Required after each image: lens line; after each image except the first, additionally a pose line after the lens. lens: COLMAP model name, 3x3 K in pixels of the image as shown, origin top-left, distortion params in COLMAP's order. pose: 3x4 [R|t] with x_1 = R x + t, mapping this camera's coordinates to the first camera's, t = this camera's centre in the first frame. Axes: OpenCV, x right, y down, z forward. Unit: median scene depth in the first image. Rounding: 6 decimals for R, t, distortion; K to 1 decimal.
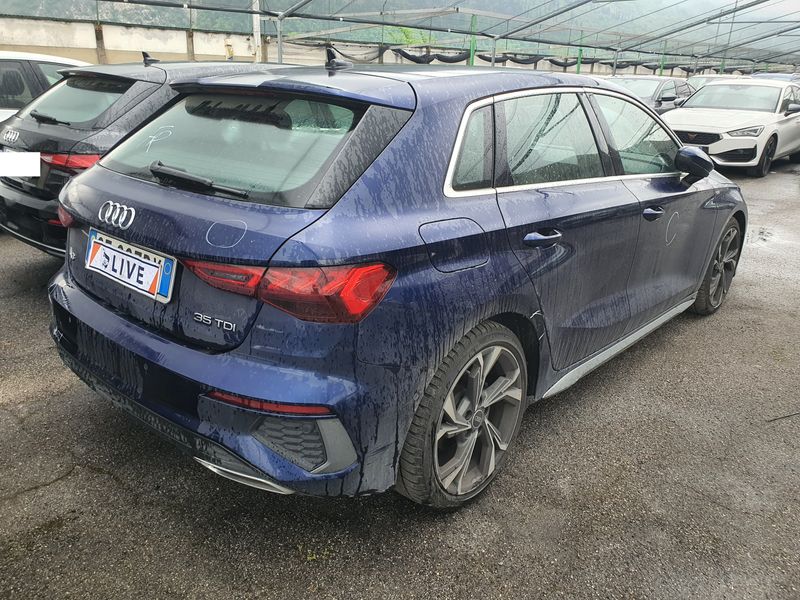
lens RADIAL K [[609.6, 0, 400.9], [0, 609.6, 296.6], [0, 0, 1]] dist [0.013984, -0.002756]
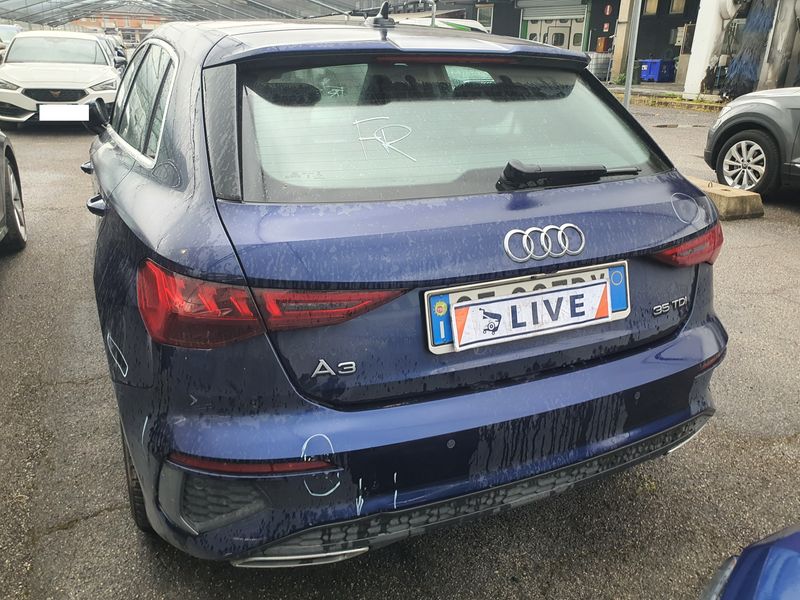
lens RADIAL K [[627.7, 0, 381.7], [0, 627.7, 299.6], [0, 0, 1]] dist [0.079430, -0.288964]
pose [[0.380067, -0.353074, 0.854920, -1.173544], [0.283106, 0.924325, 0.255879, -0.309735], [-0.880568, 0.144782, 0.451263, 0.836164]]
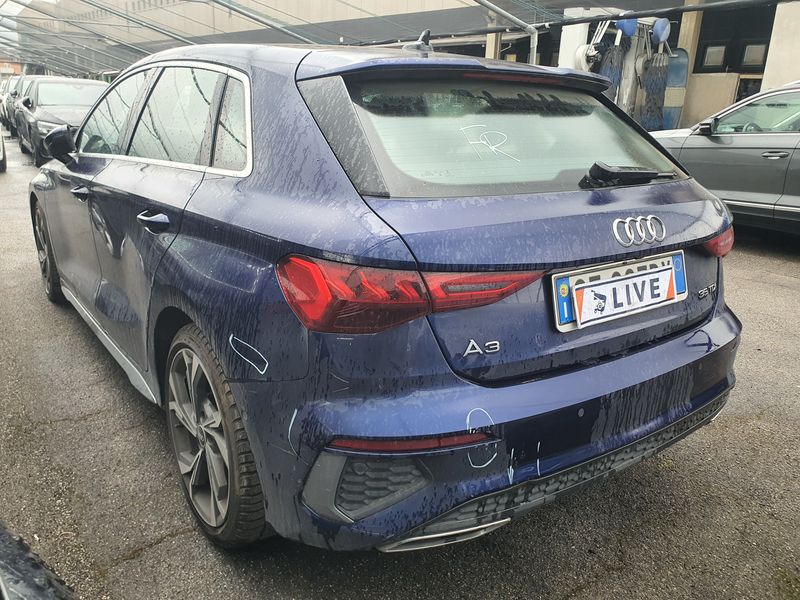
lens RADIAL K [[627.7, 0, 381.7], [0, 627.7, 299.6], [0, 0, 1]] dist [0.079430, -0.288964]
pose [[0.206602, -0.307202, 0.928947, -1.327649], [0.284359, 0.927302, 0.243415, -0.345753], [-0.936192, 0.213865, 0.278938, 1.092913]]
